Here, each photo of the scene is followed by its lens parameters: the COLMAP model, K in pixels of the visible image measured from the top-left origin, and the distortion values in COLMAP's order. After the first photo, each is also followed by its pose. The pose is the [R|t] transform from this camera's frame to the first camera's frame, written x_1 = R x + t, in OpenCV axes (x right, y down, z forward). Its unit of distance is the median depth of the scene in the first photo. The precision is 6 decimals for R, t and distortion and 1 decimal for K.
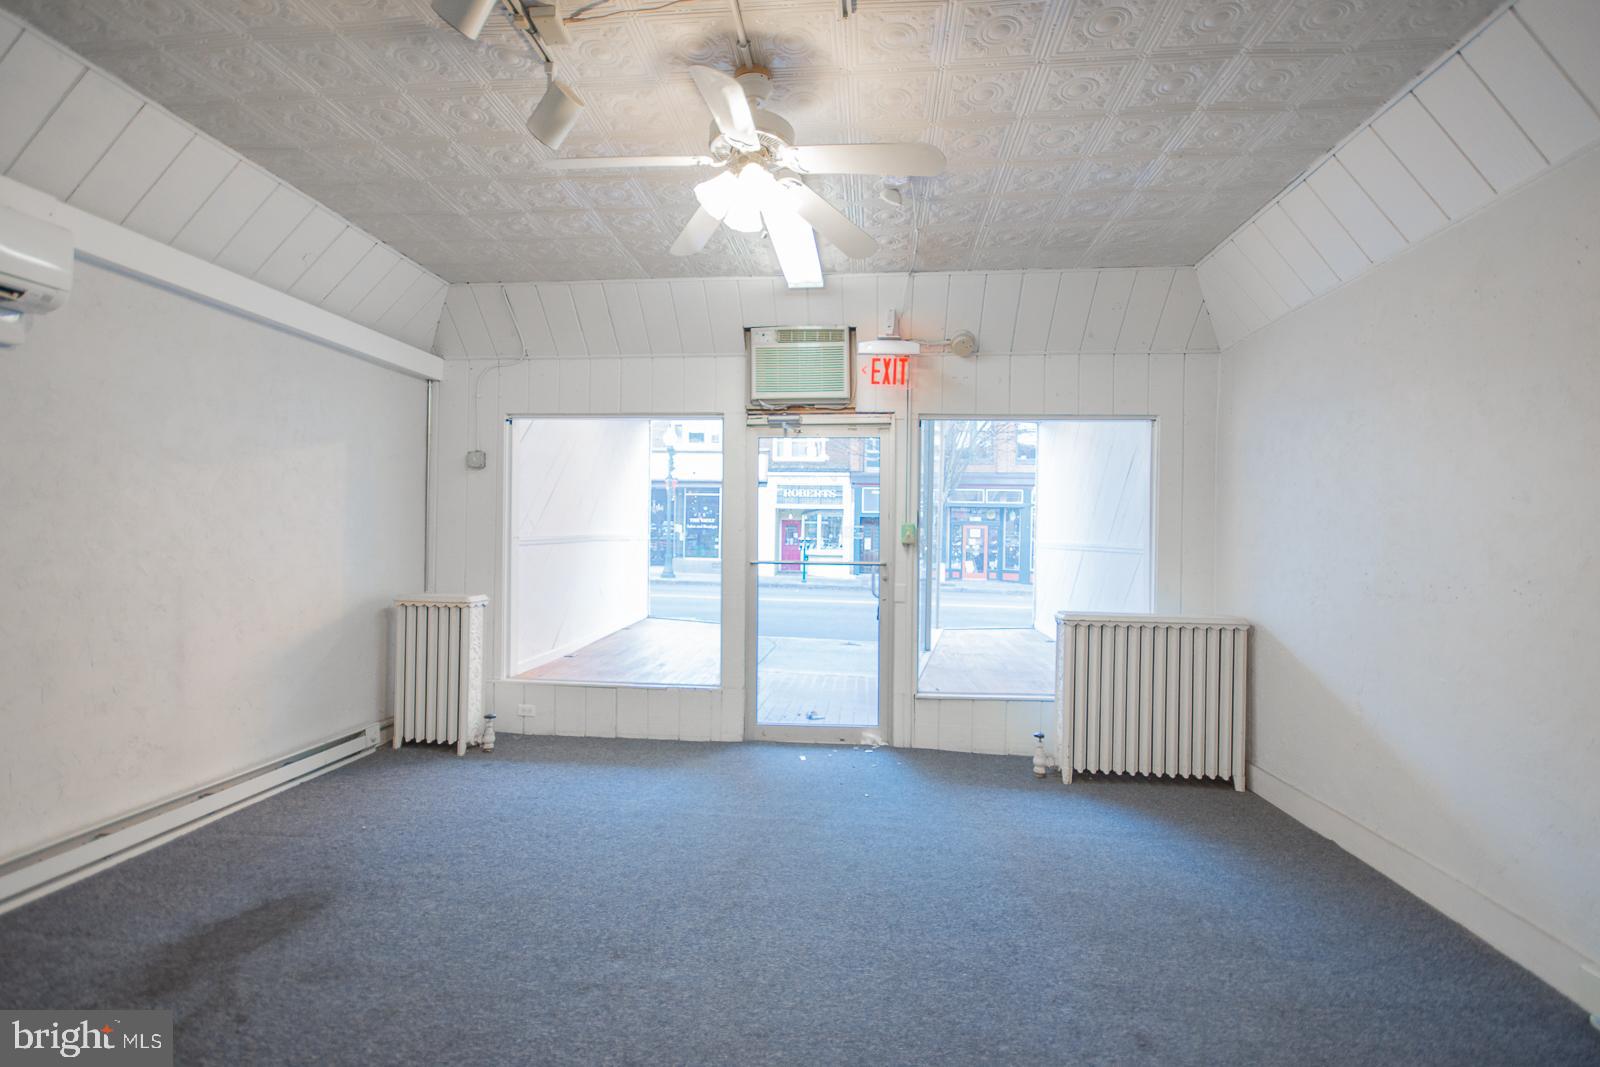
lens RADIAL K [[737.3, 0, 800.0], [0, 737.3, 533.5], [0, 0, 1]] dist [0.001590, 0.000435]
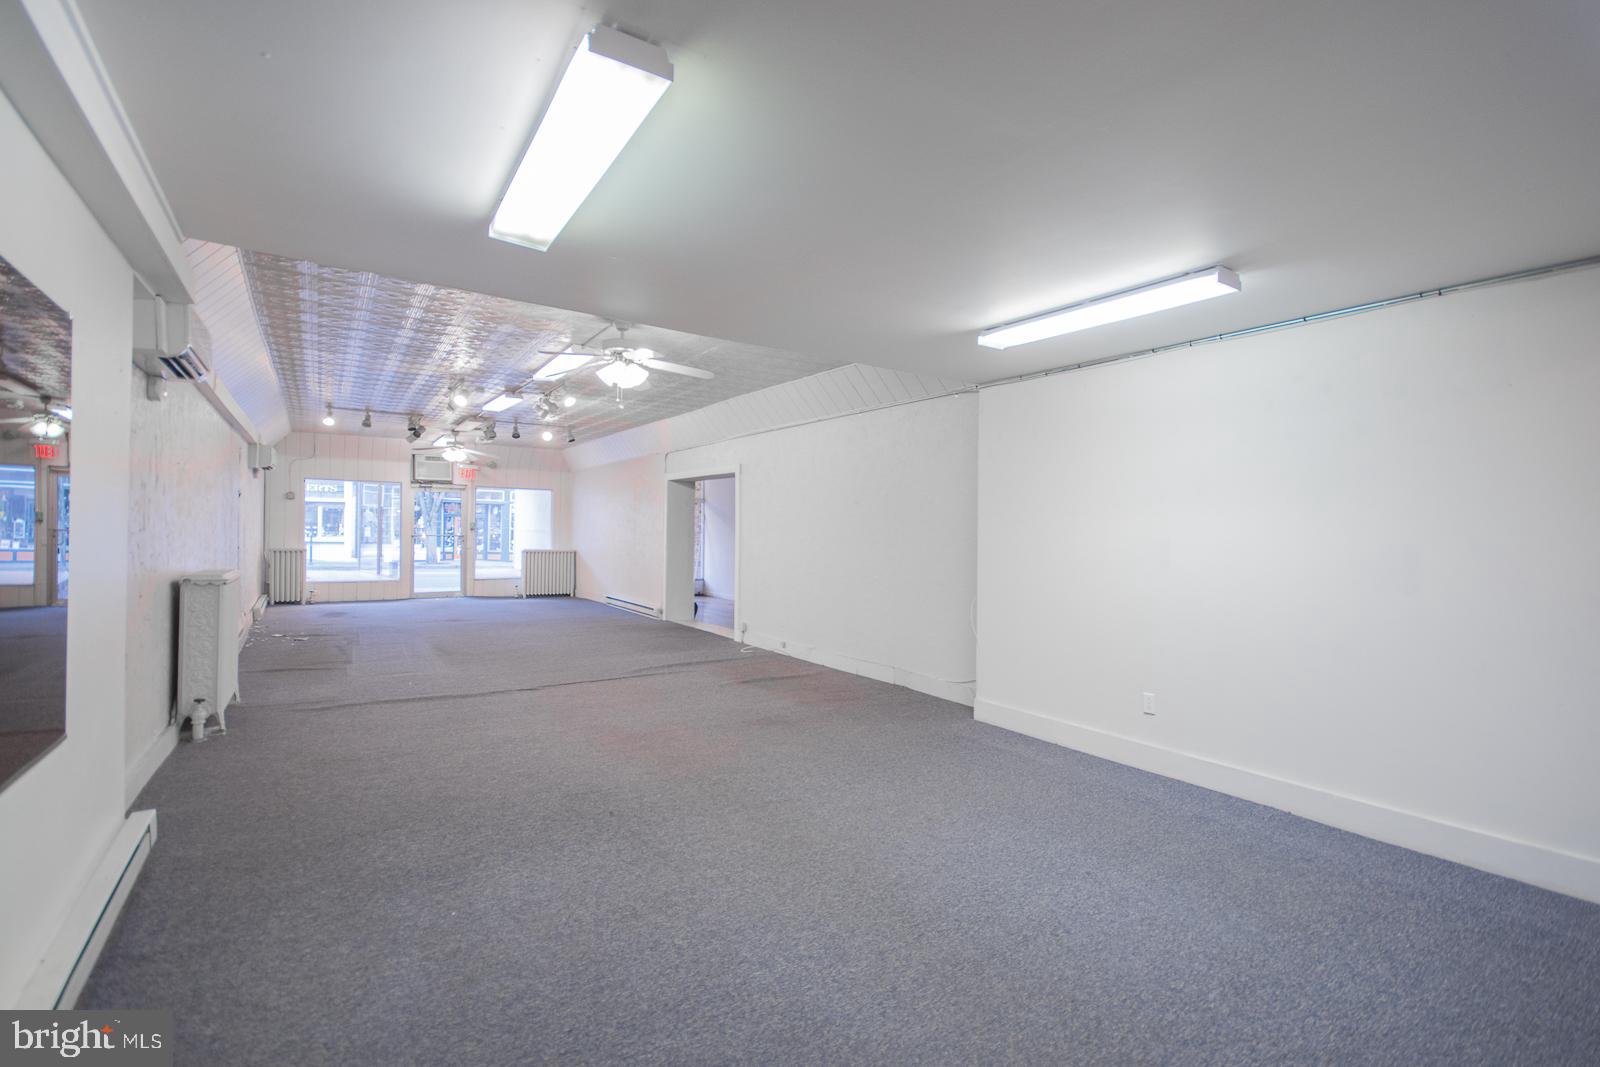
lens RADIAL K [[737.3, 0, 800.0], [0, 737.3, 533.5], [0, 0, 1]] dist [0.001590, 0.000435]
pose [[0.777056, -0.000687, 0.629431, -0.677773], [-0.008079, 0.999906, 0.011066, -0.011763], [-0.629379, -0.013684, 0.776978, -2.091820]]
